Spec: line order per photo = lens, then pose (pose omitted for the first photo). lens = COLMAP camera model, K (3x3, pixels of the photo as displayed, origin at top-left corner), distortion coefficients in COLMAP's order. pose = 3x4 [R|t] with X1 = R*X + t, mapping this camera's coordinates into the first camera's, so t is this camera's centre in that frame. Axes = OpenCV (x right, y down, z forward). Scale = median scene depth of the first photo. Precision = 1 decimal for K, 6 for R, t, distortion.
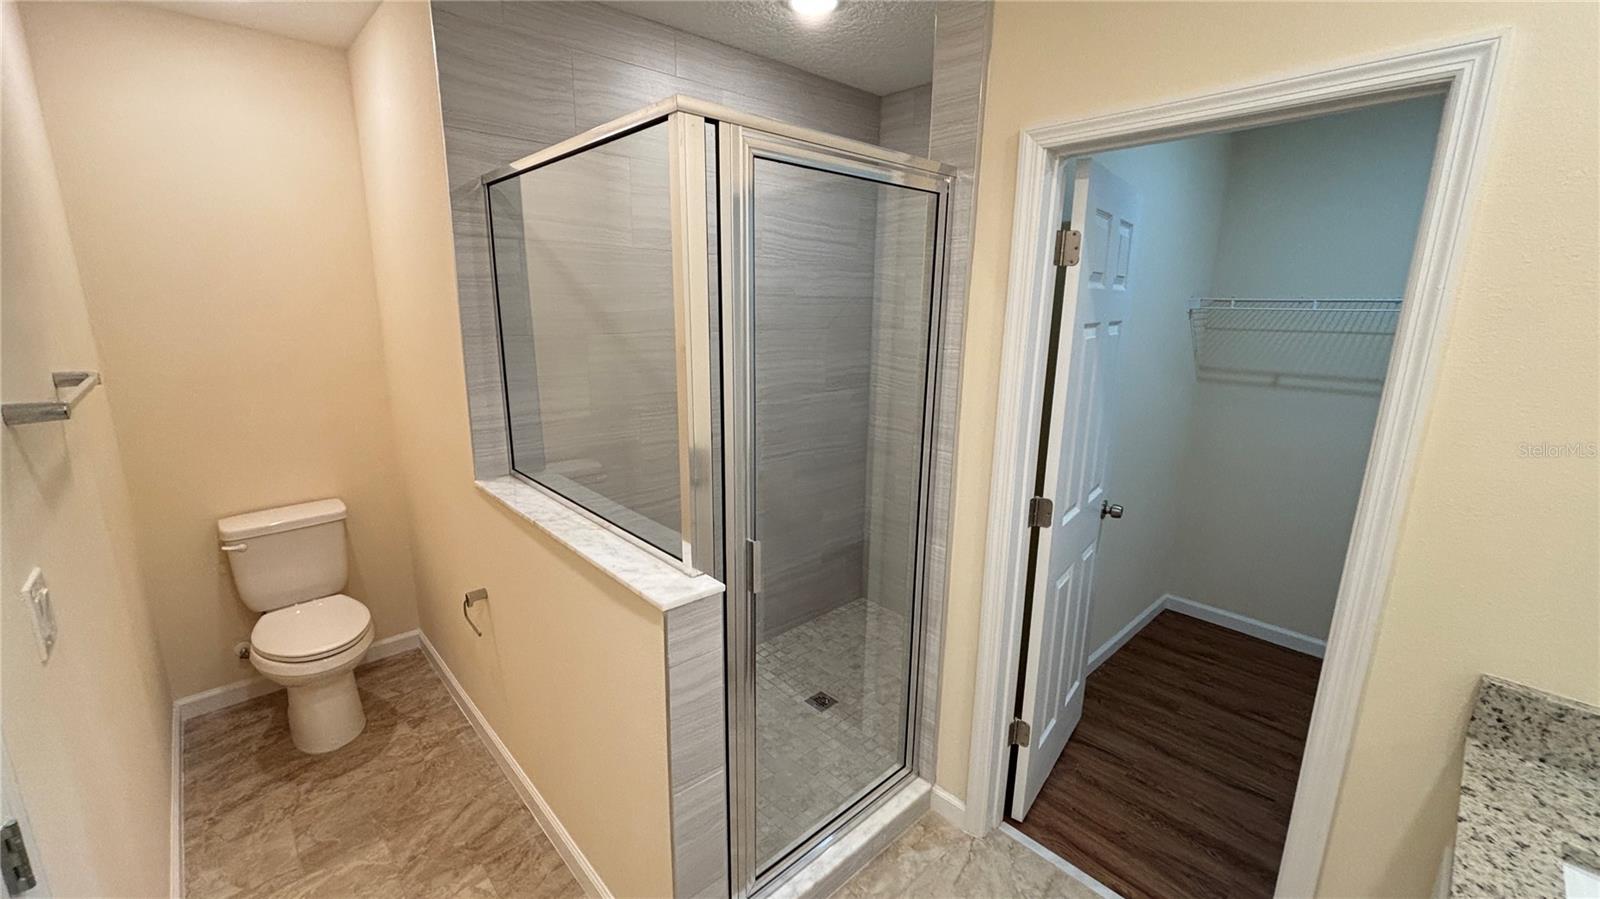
lens RADIAL K [[646.8, 0, 803.9], [0, 646.8, 450.6], [0, 0, 1]] dist [-0.001308, -0.003270]
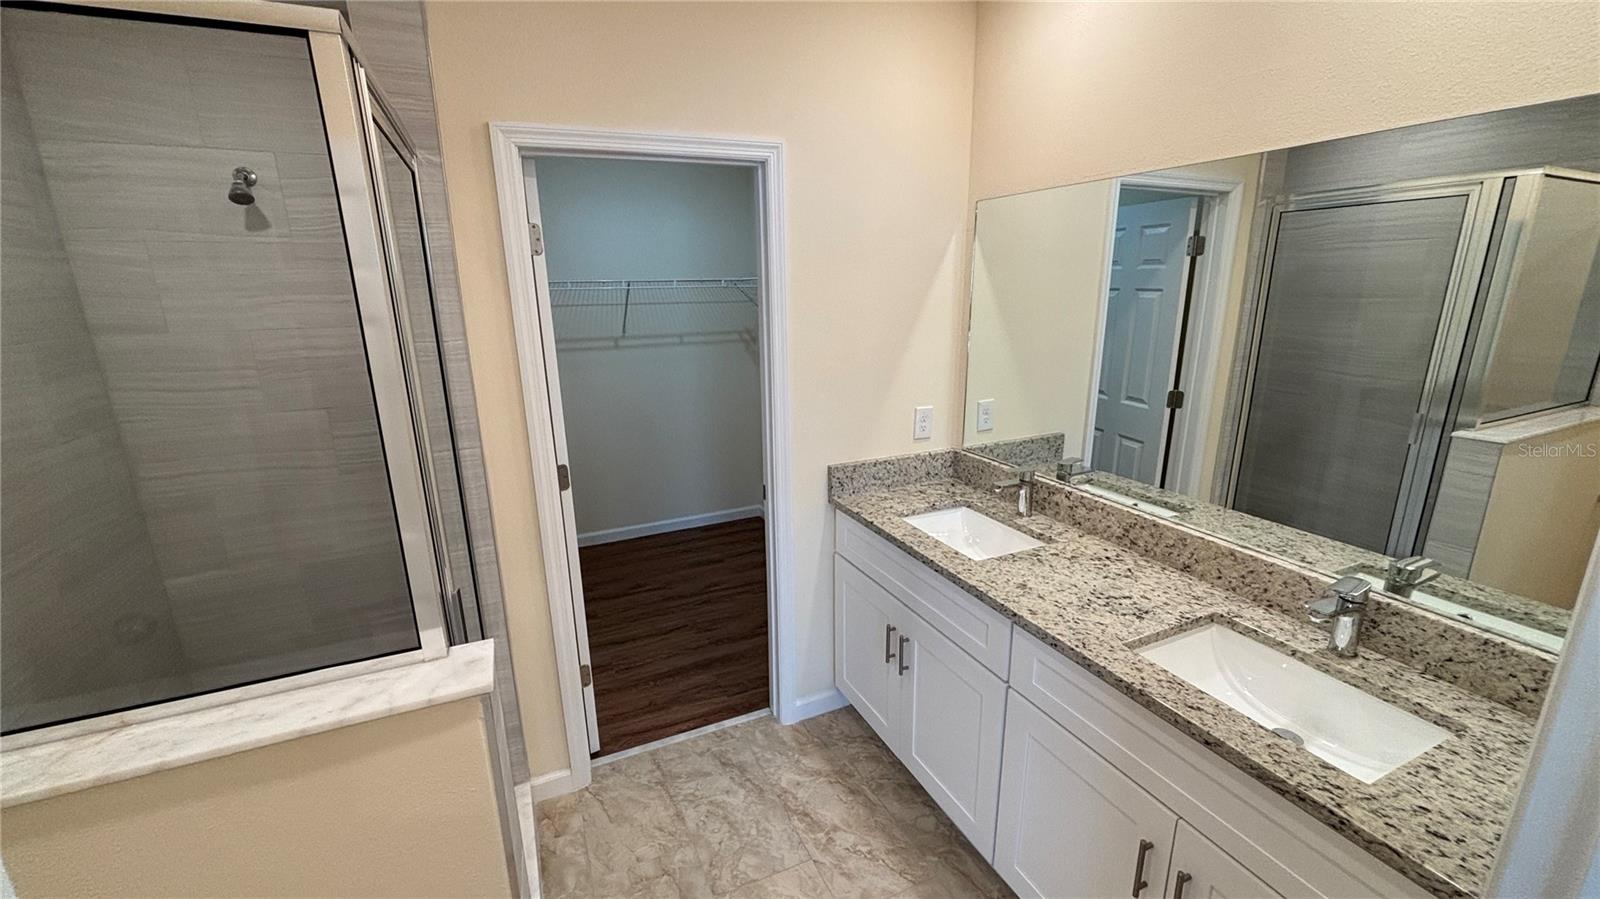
lens RADIAL K [[646.8, 0, 795.3], [0, 646.8, 450.6], [0, 0, 1]] dist [-0.001308, -0.003270]
pose [[0.319088, -0.256656, 0.912310, -0.481667], [0.230668, 0.954716, 0.187908, -0.062988], [-0.919225, 0.150482, 0.363841, 0.207101]]
